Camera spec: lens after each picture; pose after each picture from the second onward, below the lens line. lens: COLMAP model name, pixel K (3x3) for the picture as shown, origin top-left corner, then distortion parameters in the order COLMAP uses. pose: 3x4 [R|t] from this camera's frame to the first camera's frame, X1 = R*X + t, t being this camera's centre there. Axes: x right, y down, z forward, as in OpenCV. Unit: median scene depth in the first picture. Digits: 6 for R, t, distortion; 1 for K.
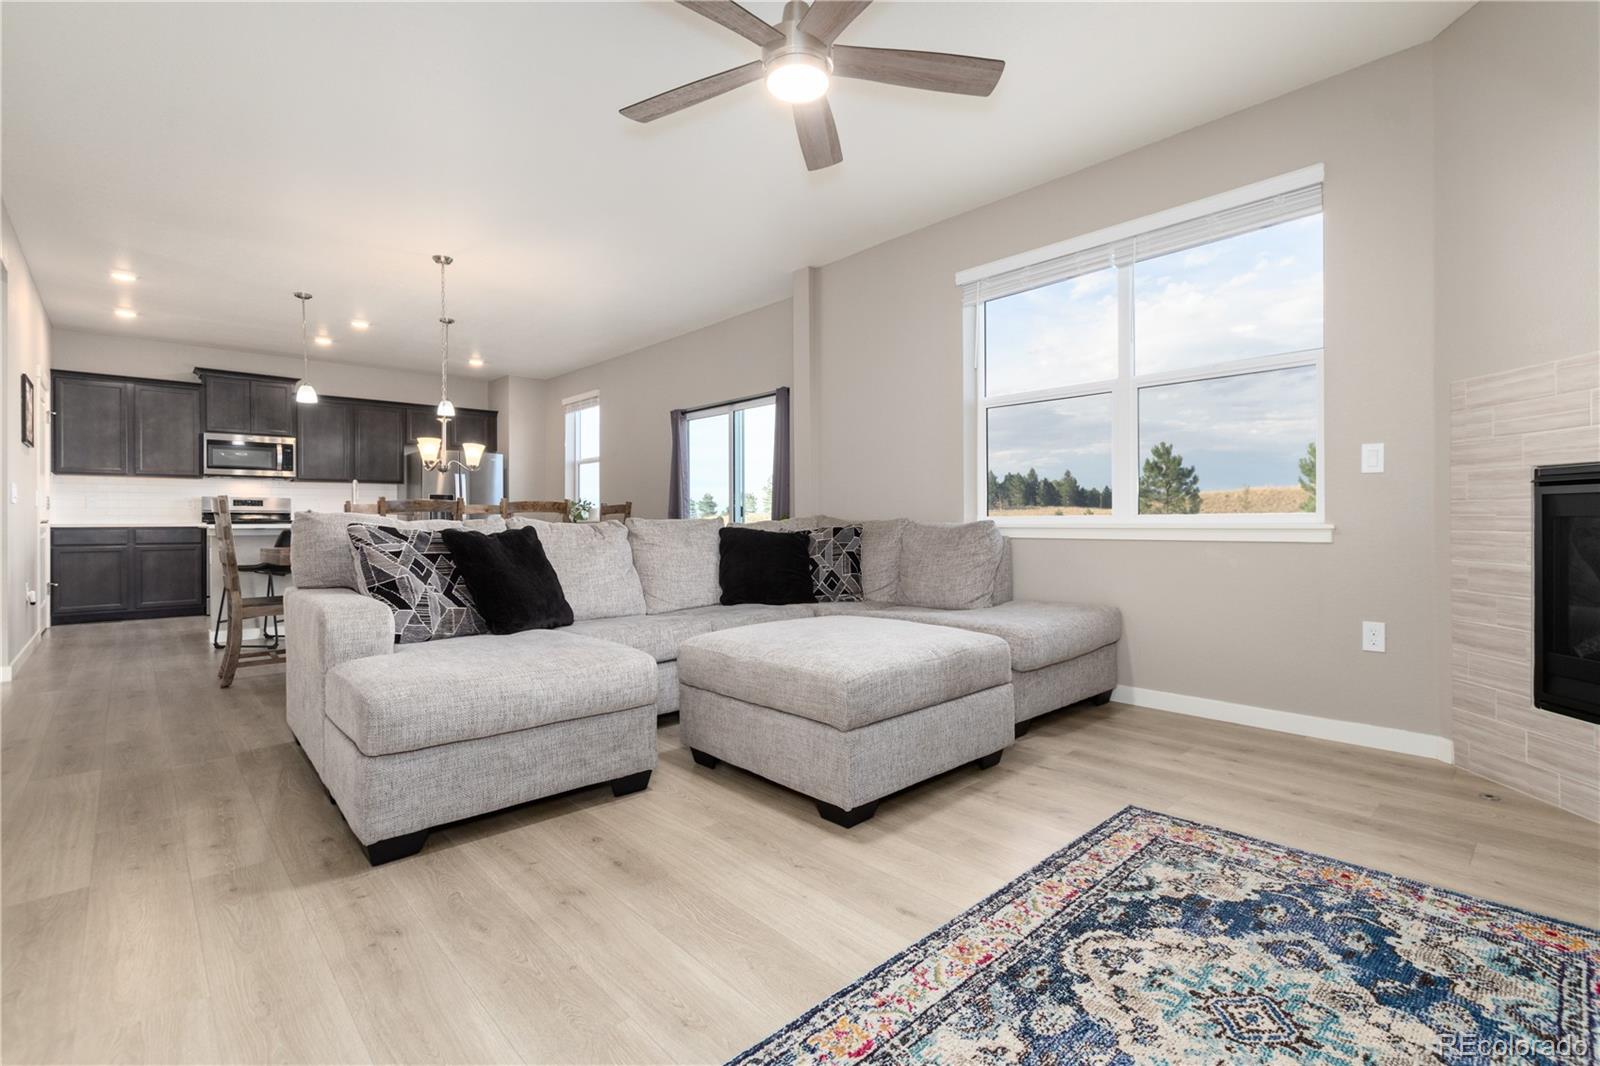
lens RADIAL K [[727.0, 0, 798.7], [0, 727.0, 521.5], [0, 0, 1]] dist [-0.000353, -0.000435]
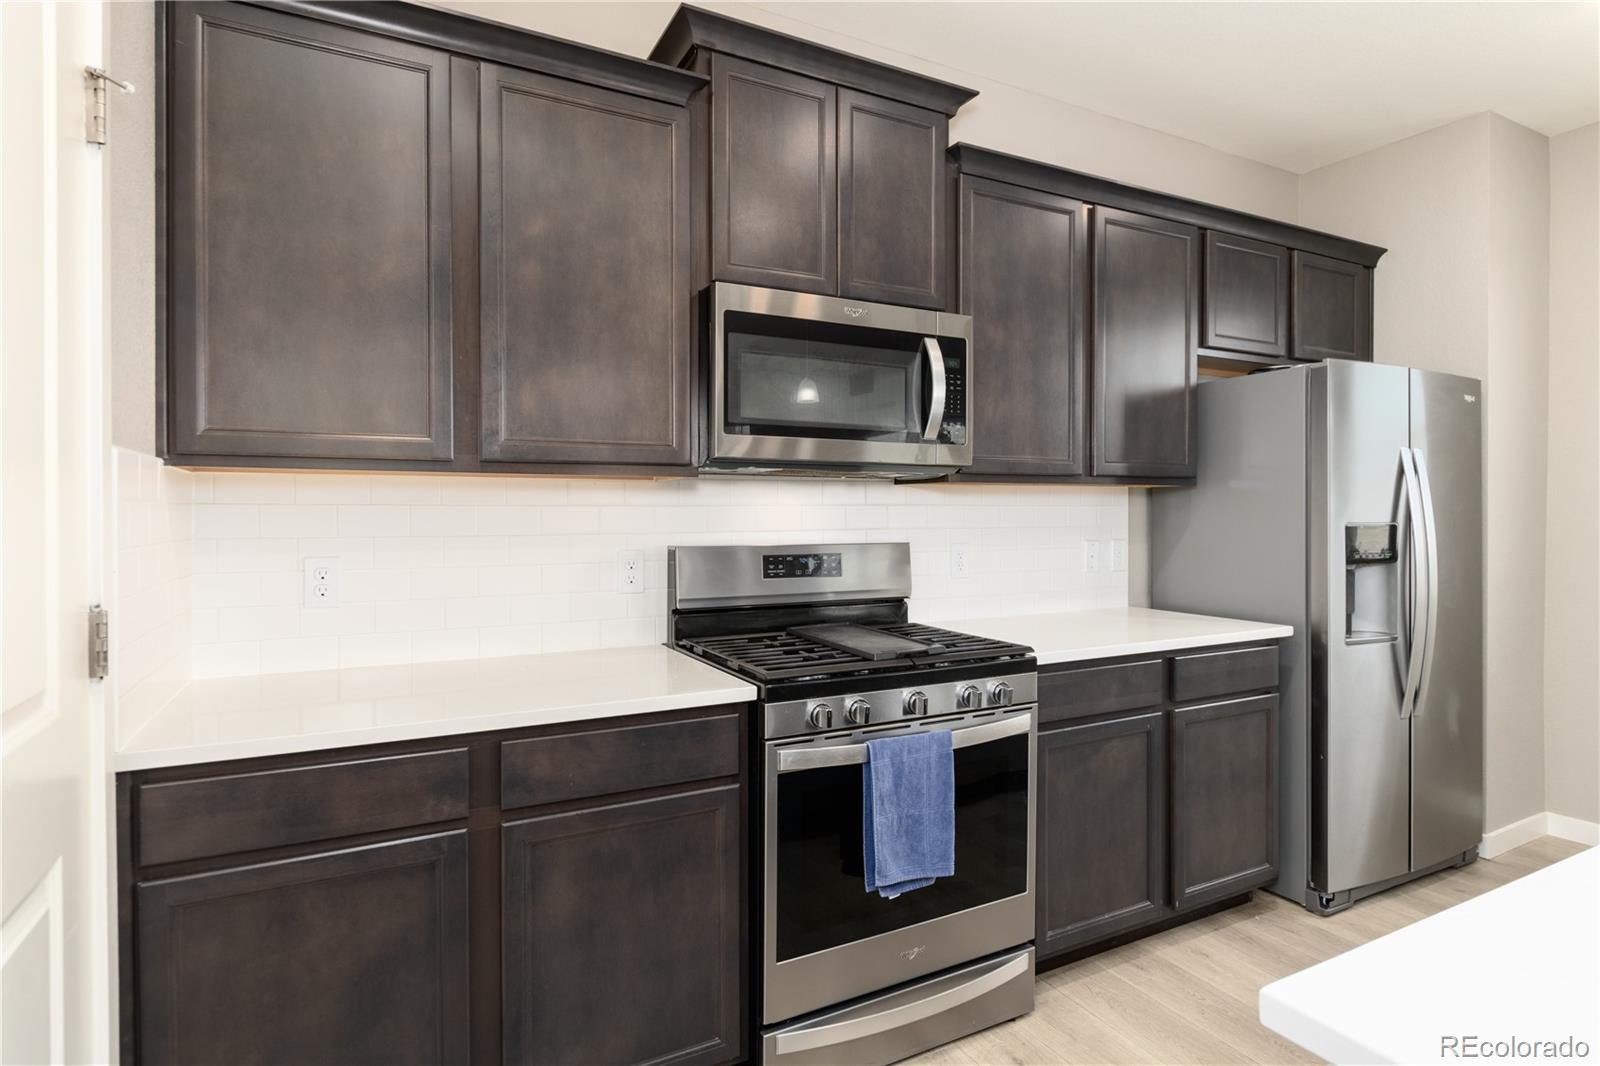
lens RADIAL K [[852.0, 0, 798.5], [0, 852.0, 517.8], [0, 0, 1]] dist [-0.001473, 0.000187]
pose [[0.964555, 0.001266, -0.263880, -0.825260], [-0.000751, 0.999998, 0.002052, -0.053500], [0.263882, -0.001781, 0.964553, 0.850844]]
